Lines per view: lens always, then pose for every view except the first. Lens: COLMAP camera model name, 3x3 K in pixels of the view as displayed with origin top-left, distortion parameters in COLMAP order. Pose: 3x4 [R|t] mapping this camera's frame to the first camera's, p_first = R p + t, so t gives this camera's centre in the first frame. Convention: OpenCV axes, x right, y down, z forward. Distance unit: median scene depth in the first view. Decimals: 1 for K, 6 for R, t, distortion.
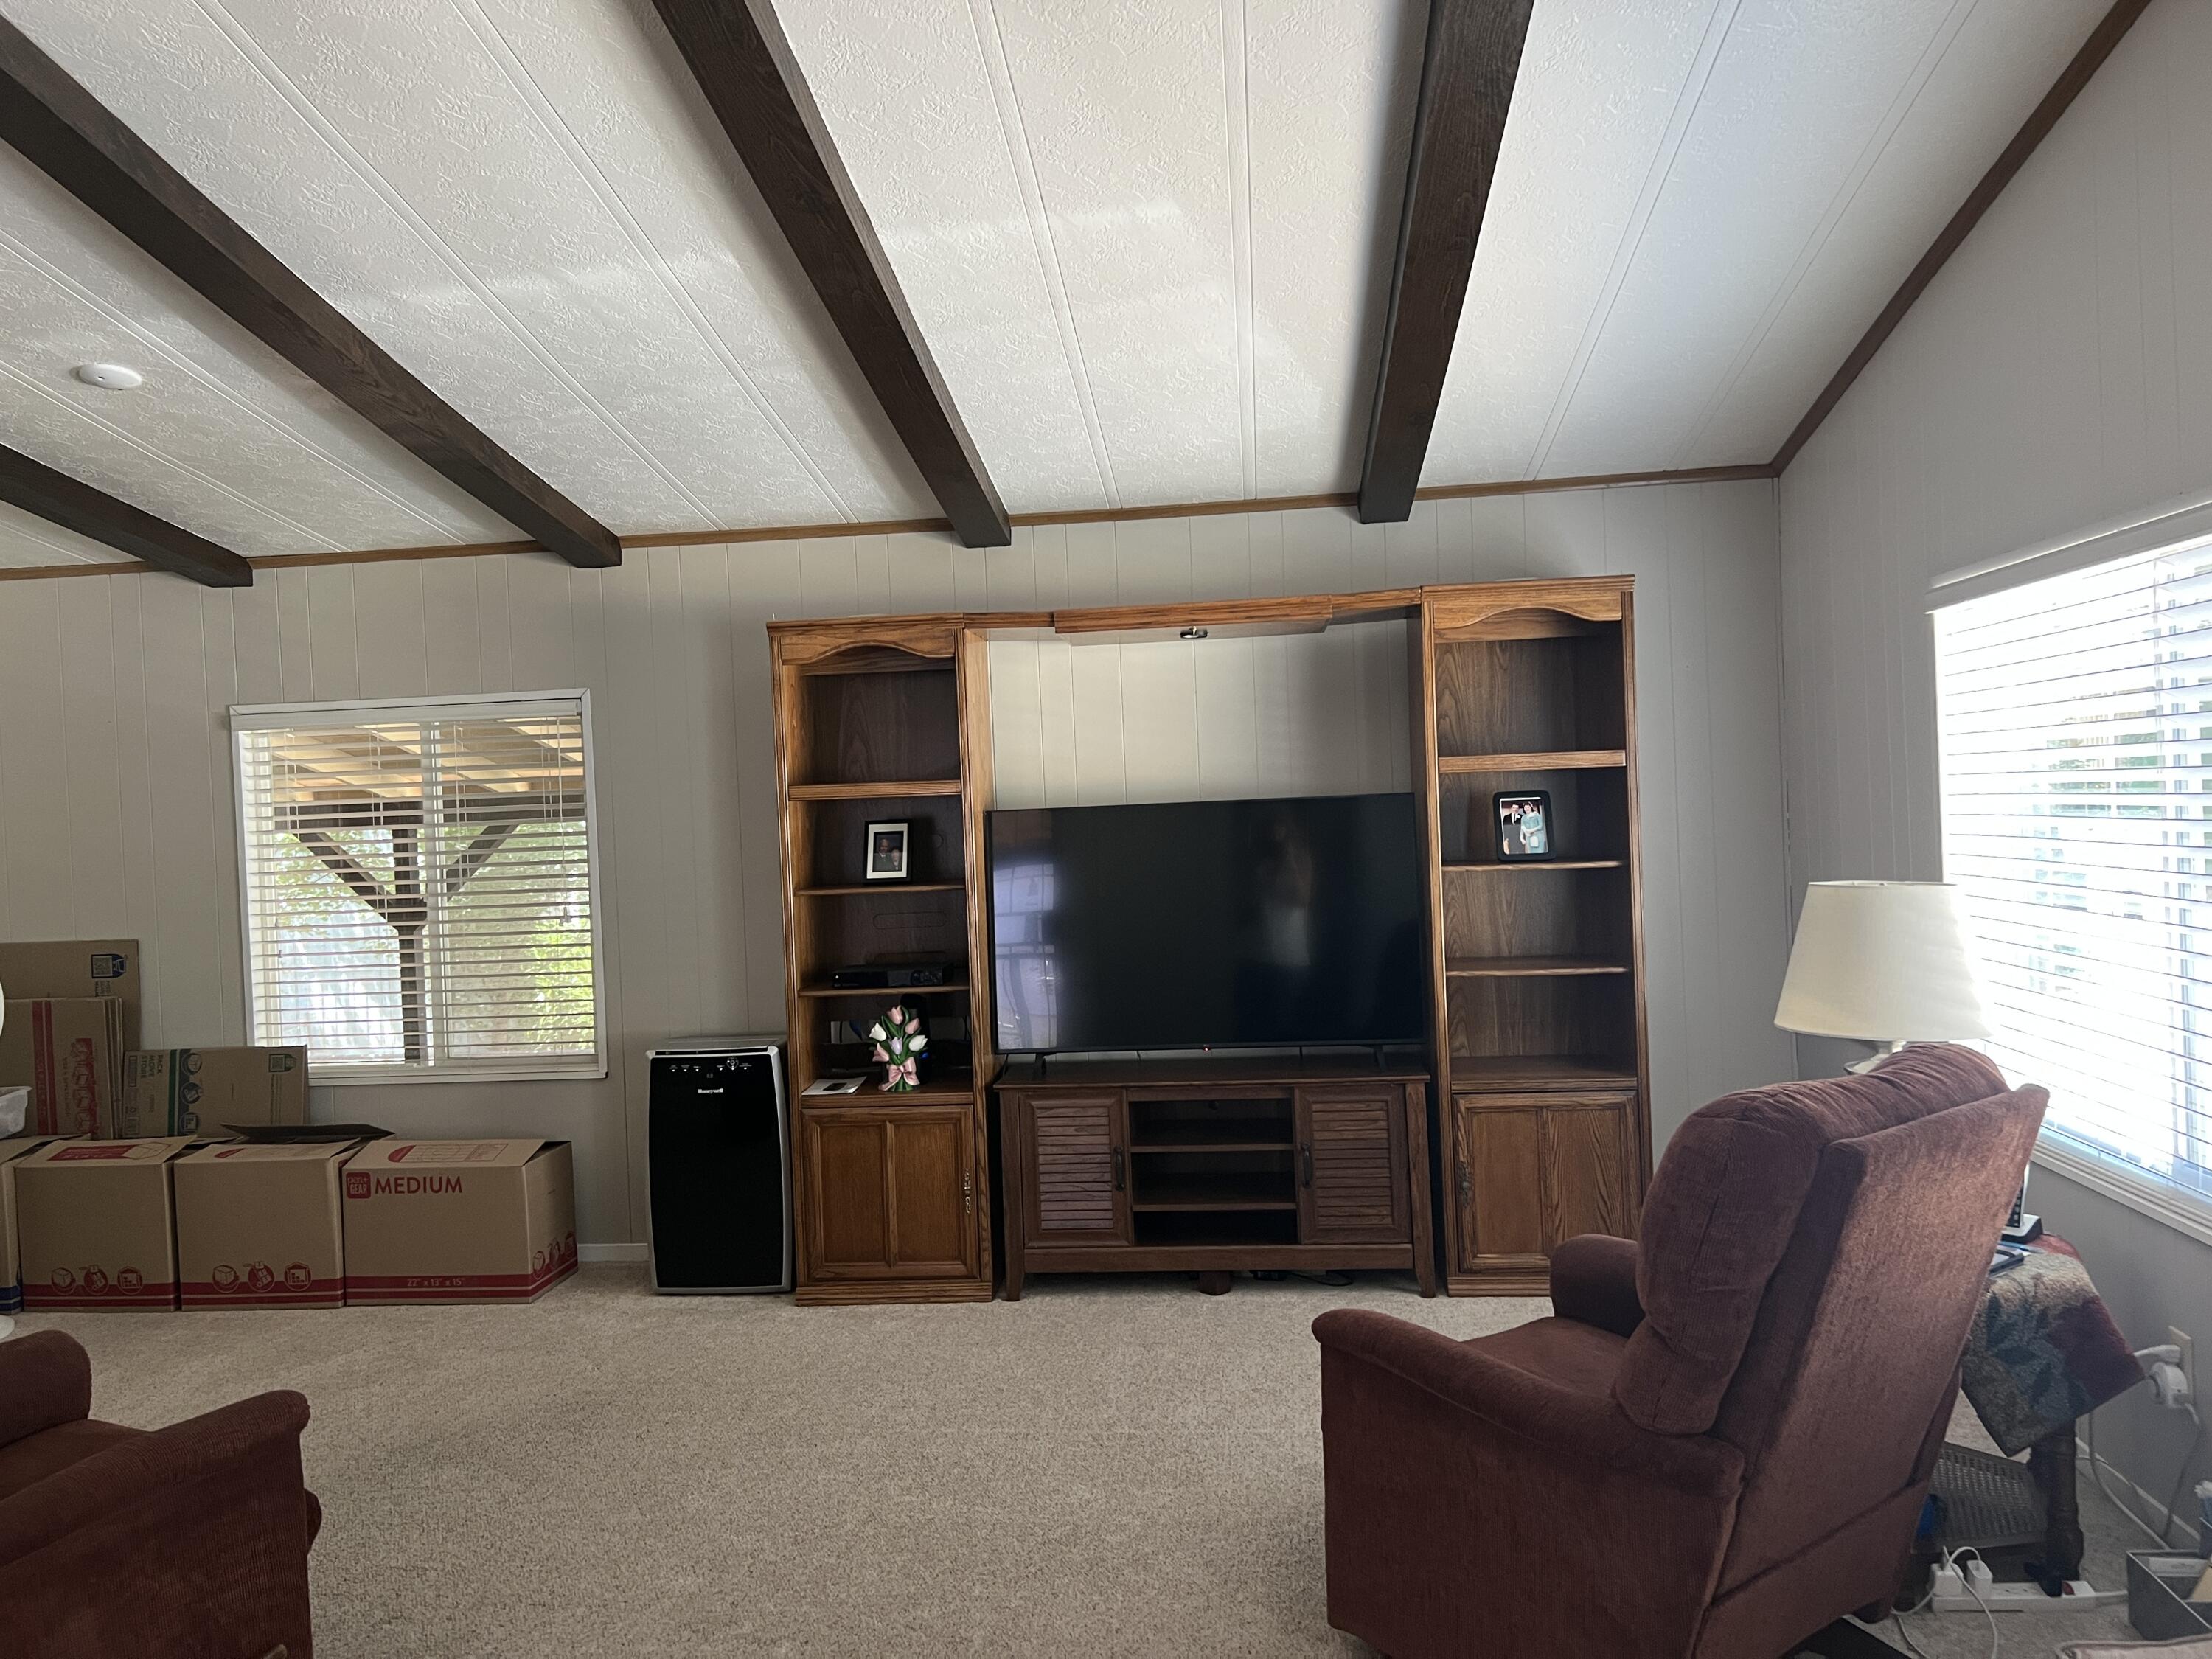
lens RADIAL K [[1703.7, 0, 1106.0], [0, 1703.7, 829.5], [0, 0, 1]] dist [0.041535, -0.052088]
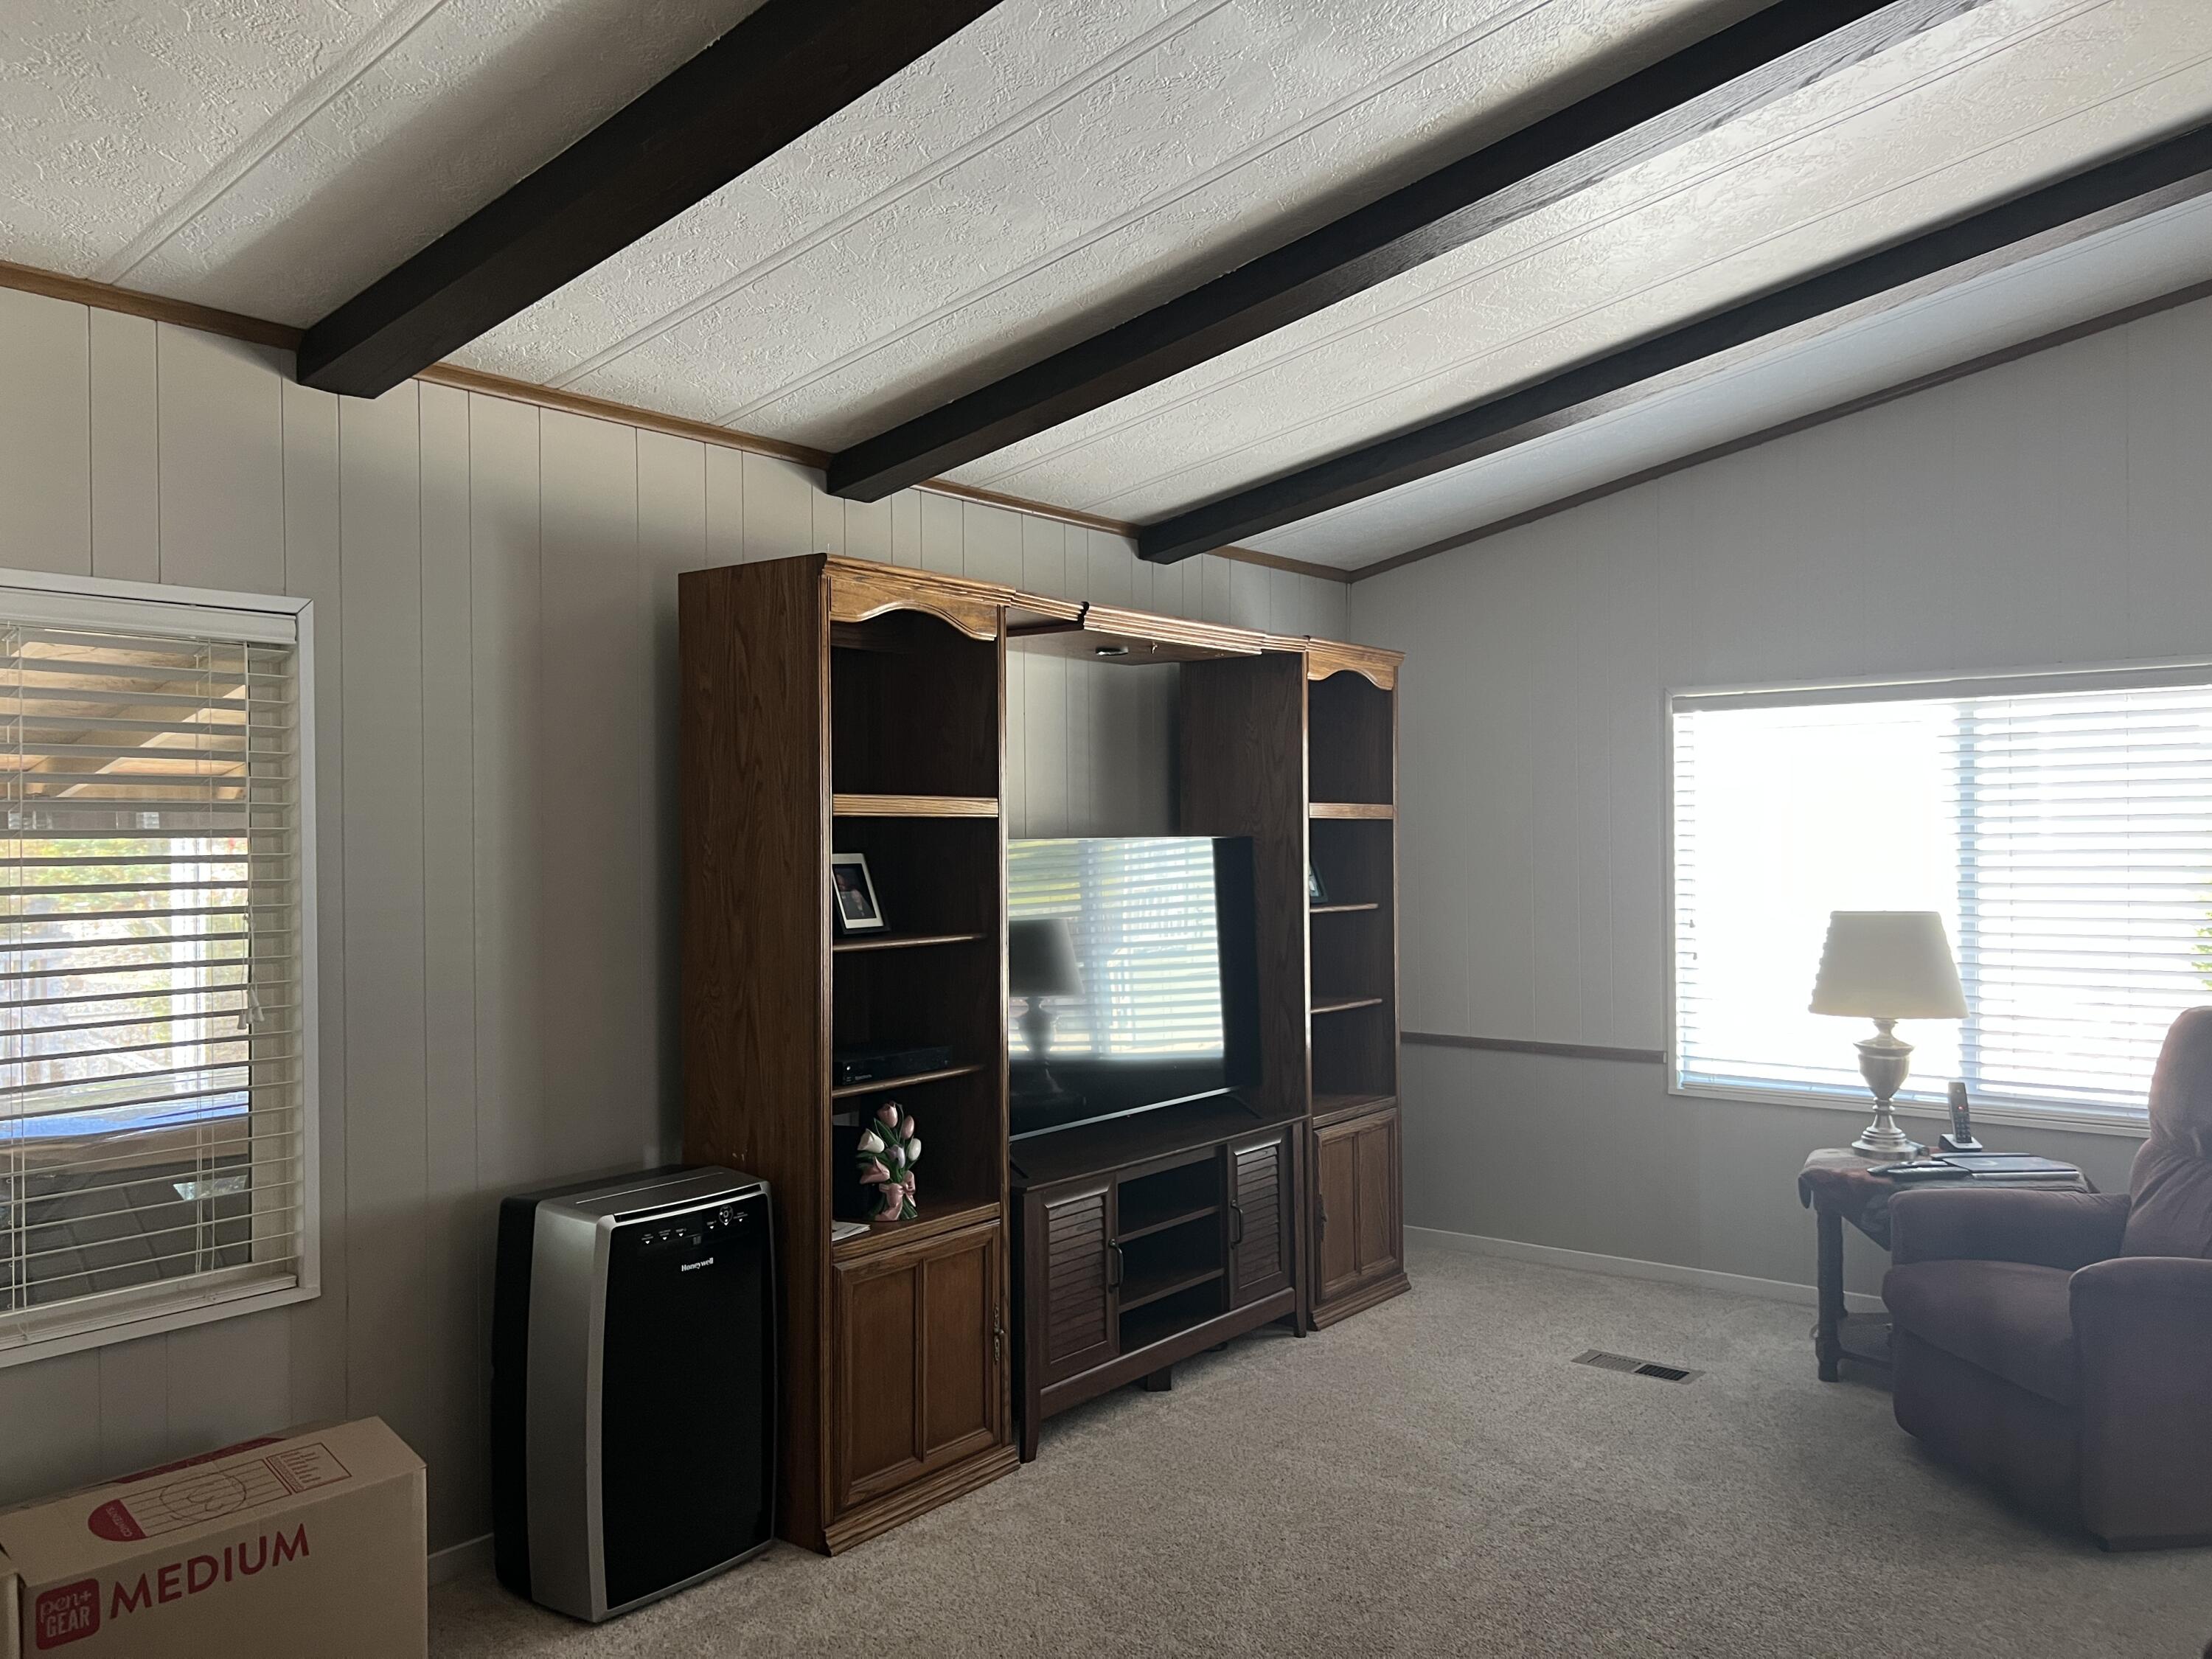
lens RADIAL K [[1703.7, 0, 1106.0], [0, 1703.7, 829.5], [0, 0, 1]] dist [0.041535, -0.052088]
pose [[0.530301, 0.037986, 0.846958, -0.711528], [-0.002456, 0.999060, -0.043270, 0.018053], [-0.847806, 0.020866, 0.529896, 0.538223]]
